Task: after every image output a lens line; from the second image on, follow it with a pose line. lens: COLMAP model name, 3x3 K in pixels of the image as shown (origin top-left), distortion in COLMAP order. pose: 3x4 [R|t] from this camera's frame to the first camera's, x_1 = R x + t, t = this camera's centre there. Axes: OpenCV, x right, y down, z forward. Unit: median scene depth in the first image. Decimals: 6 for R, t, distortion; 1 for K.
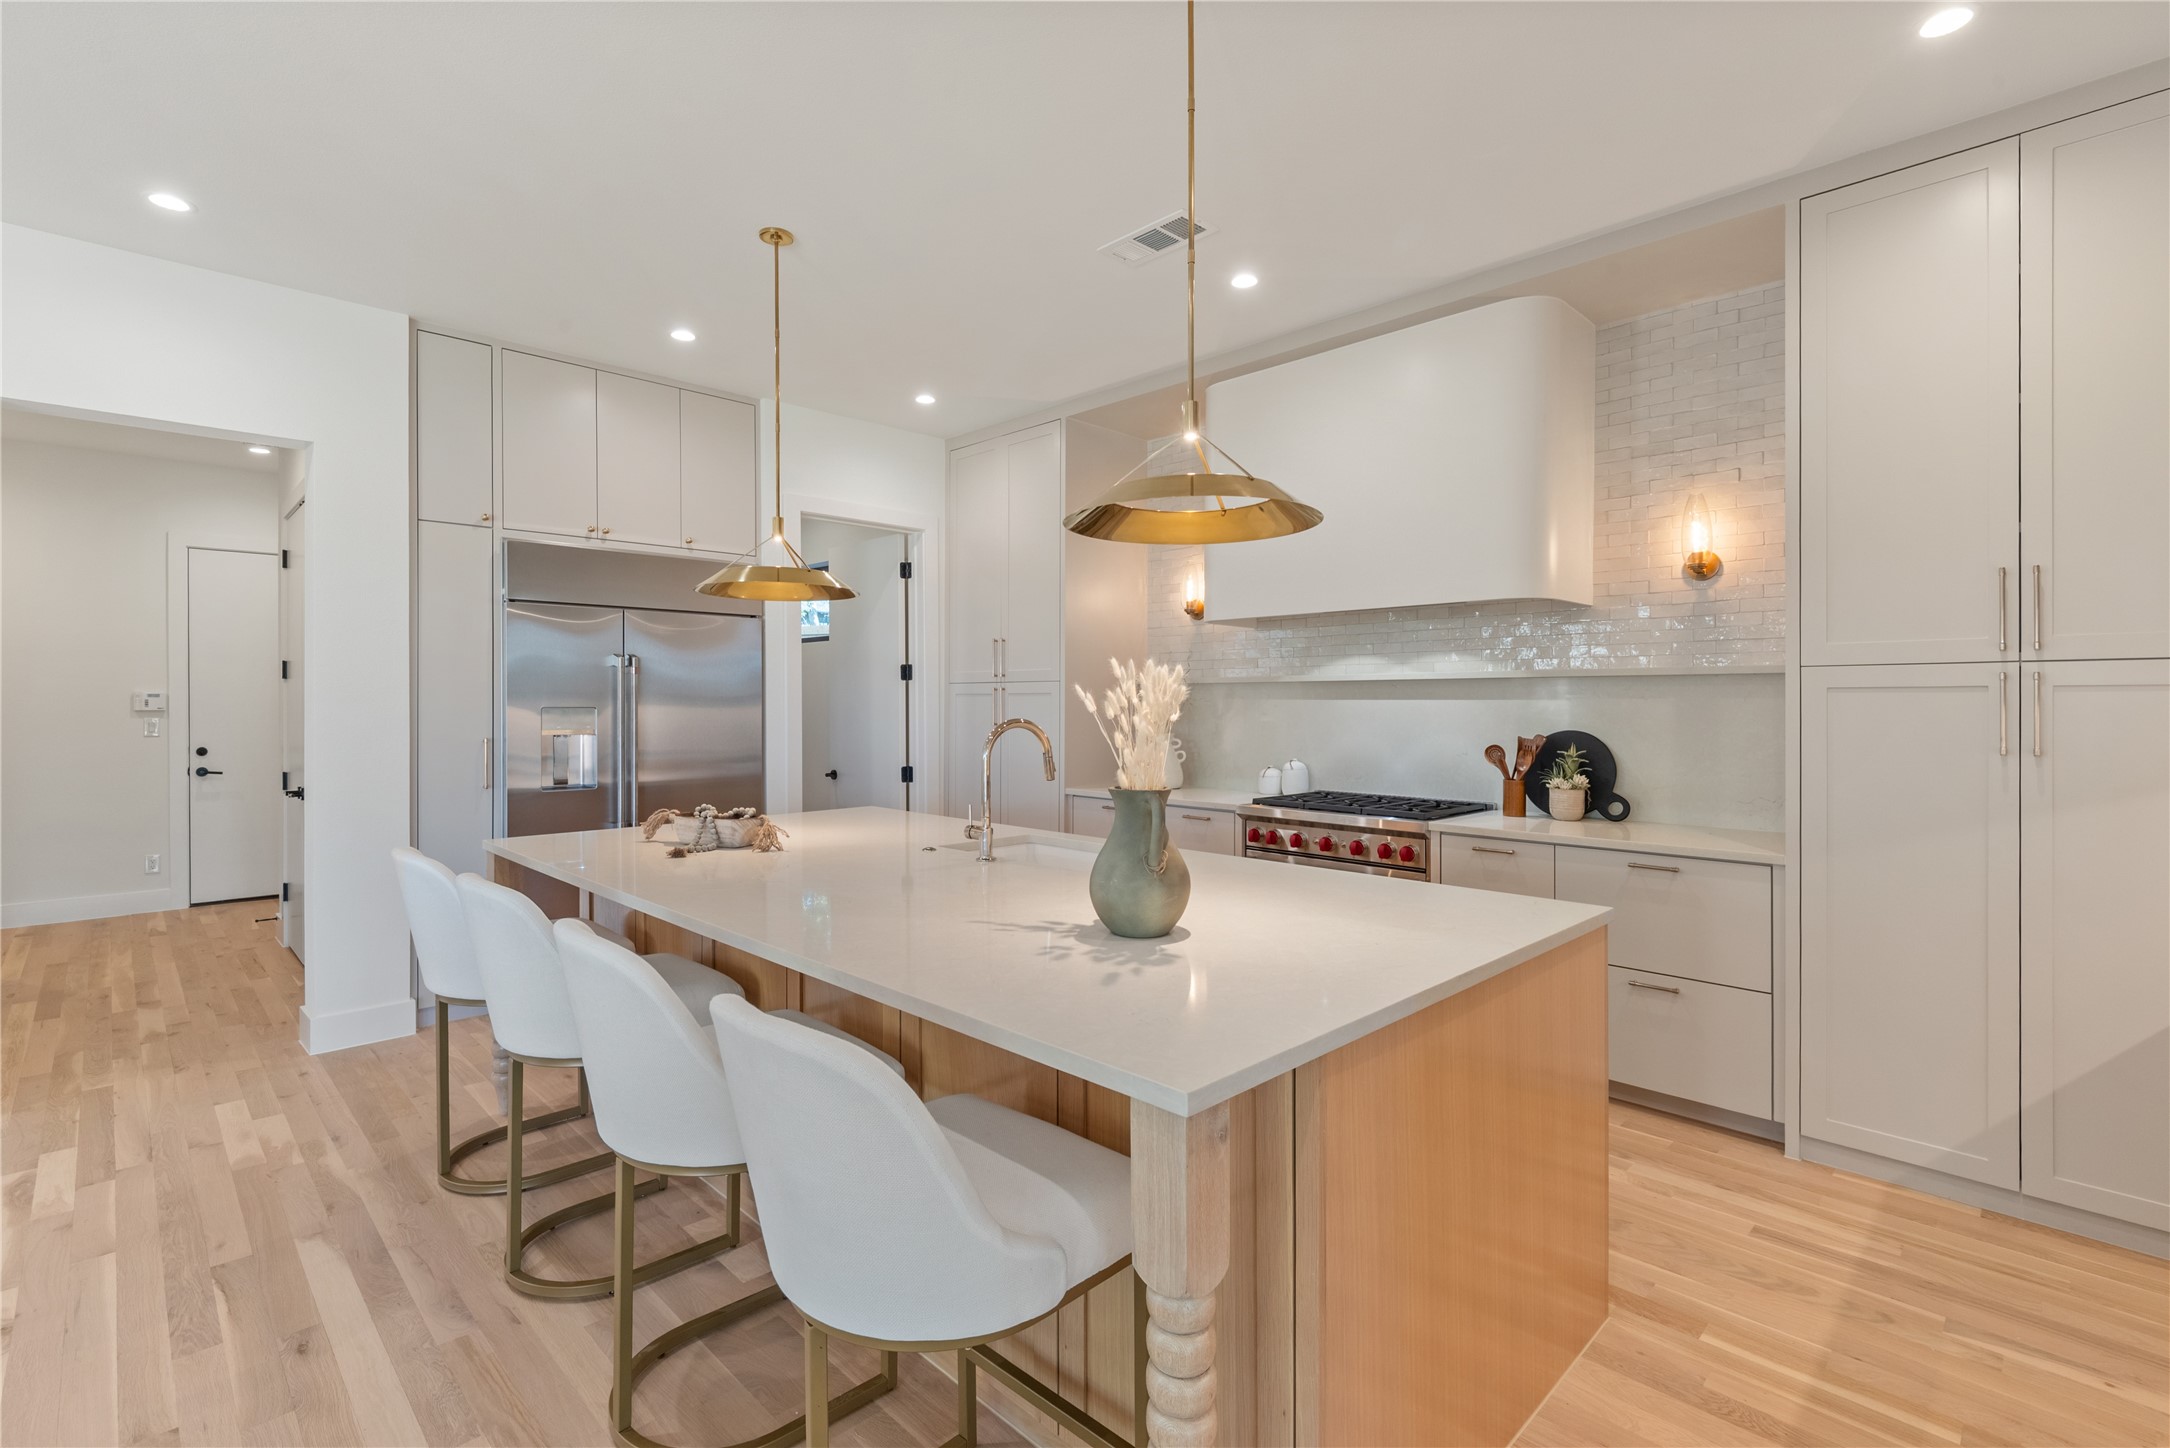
lens RADIAL K [[990.7, 0, 1085.3], [0, 990.7, 704.8], [0, 0, 1]] dist [-0.004598, -0.000732]
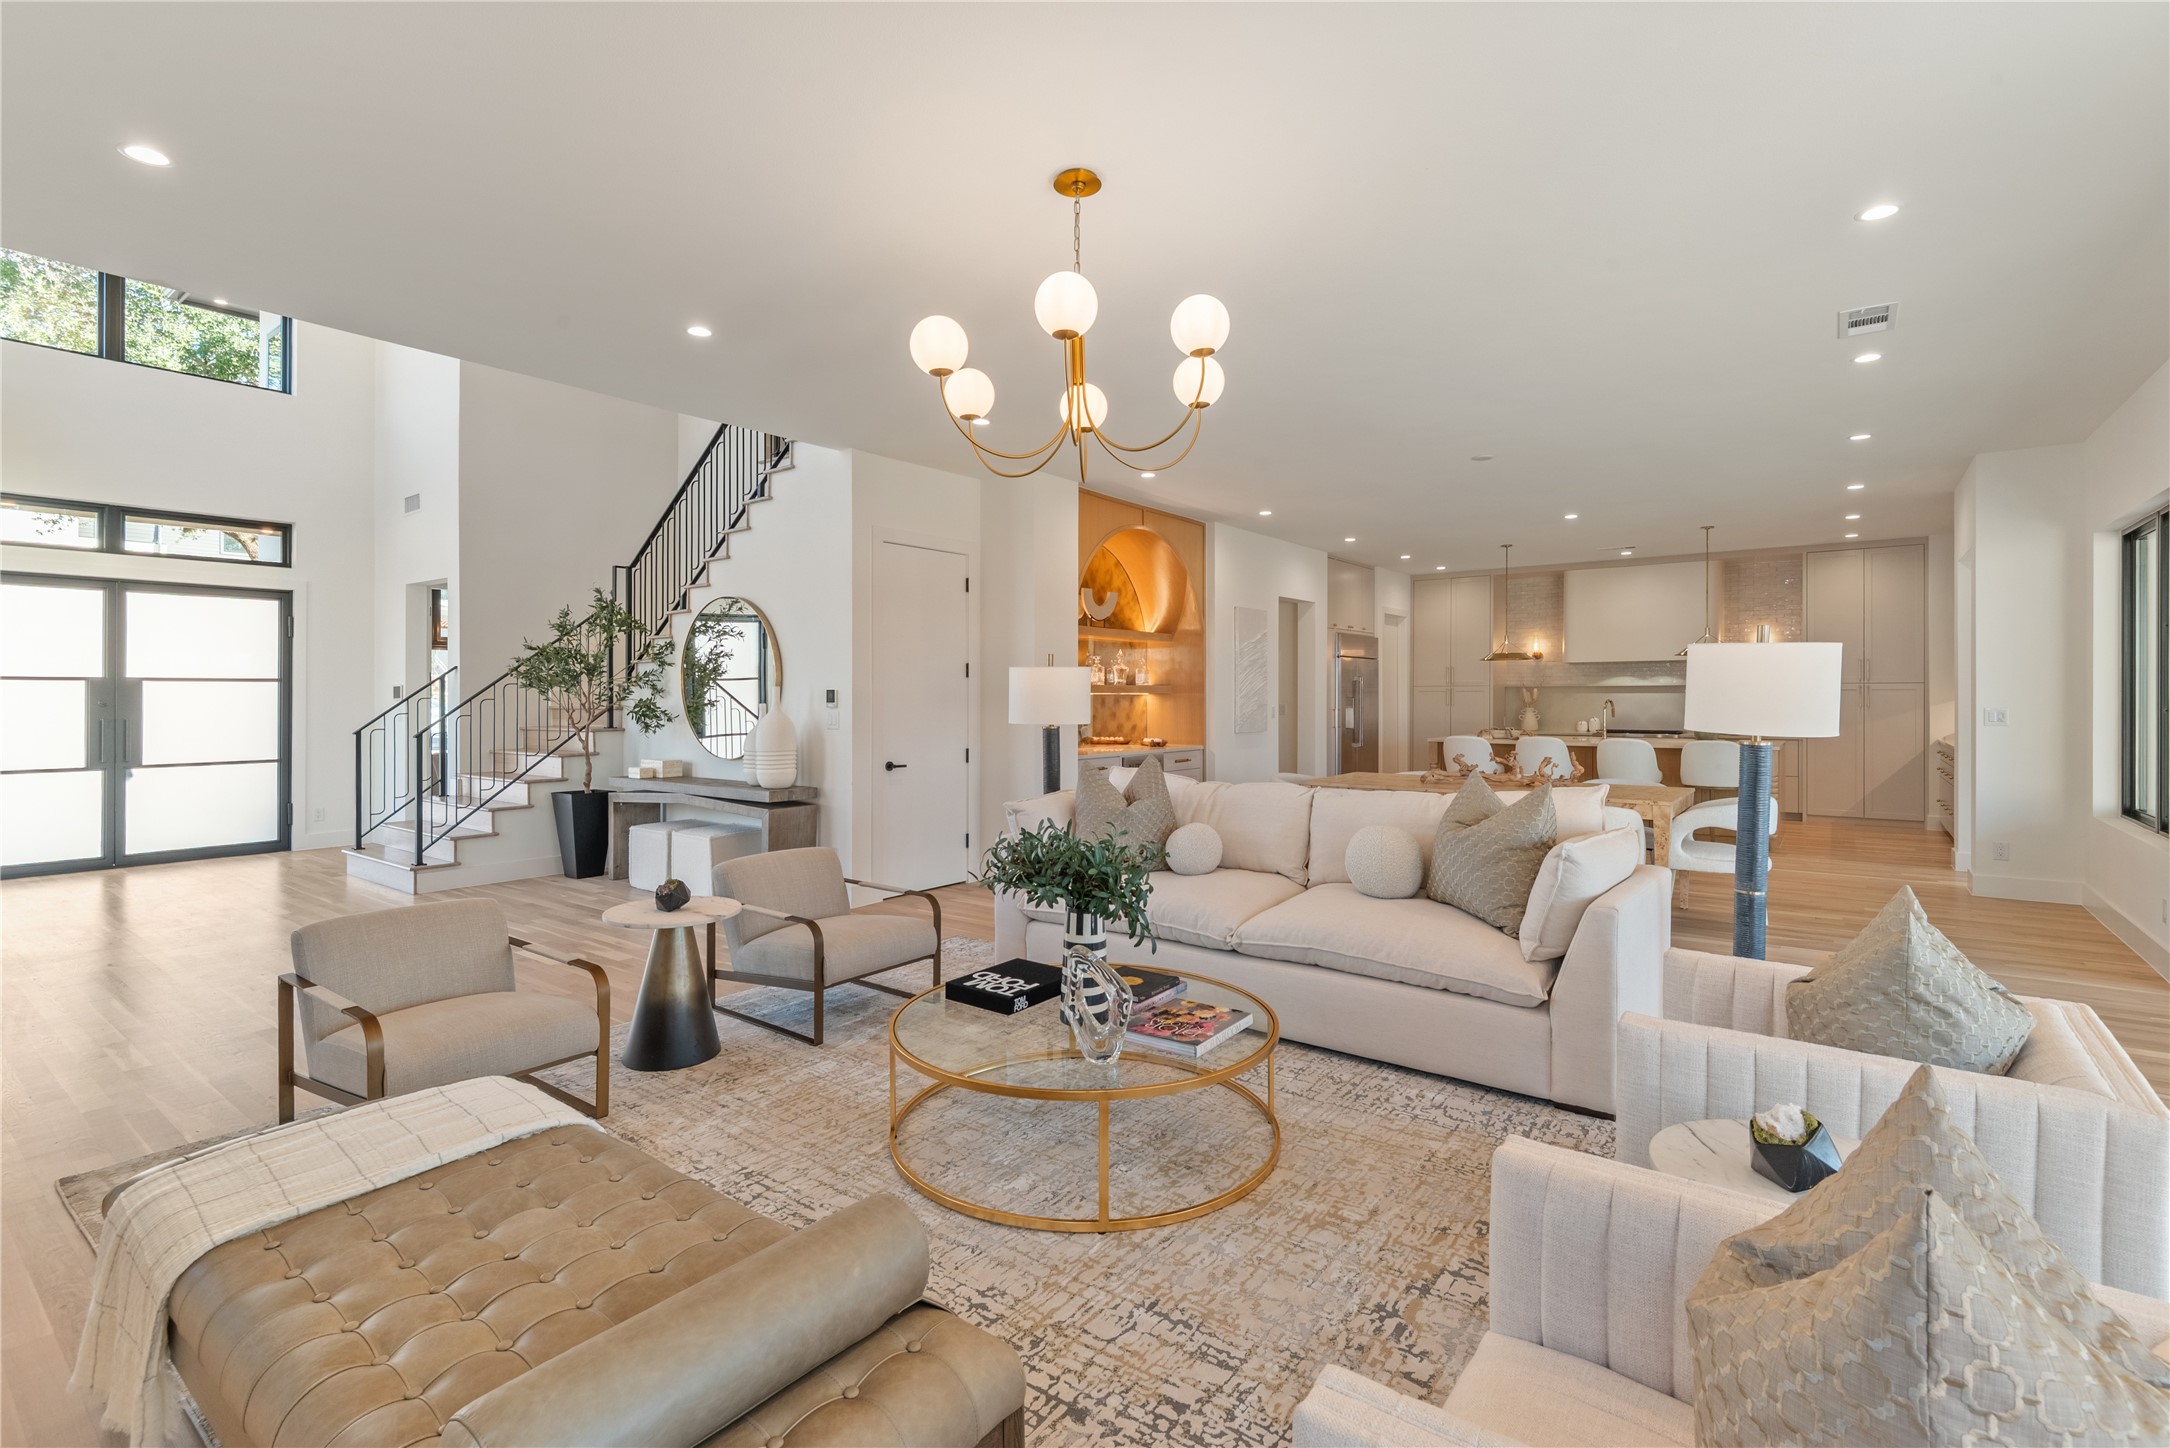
lens RADIAL K [[990.7, 0, 1090.0], [0, 990.7, 702.5], [0, 0, 1]] dist [-0.004598, -0.000732]
pose [[0.989904, -0.002357, 0.141721, -1.514672], [0.001892, 0.999992, 0.003413, 0.008425], [-0.141728, -0.003110, 0.989901, -1.401388]]
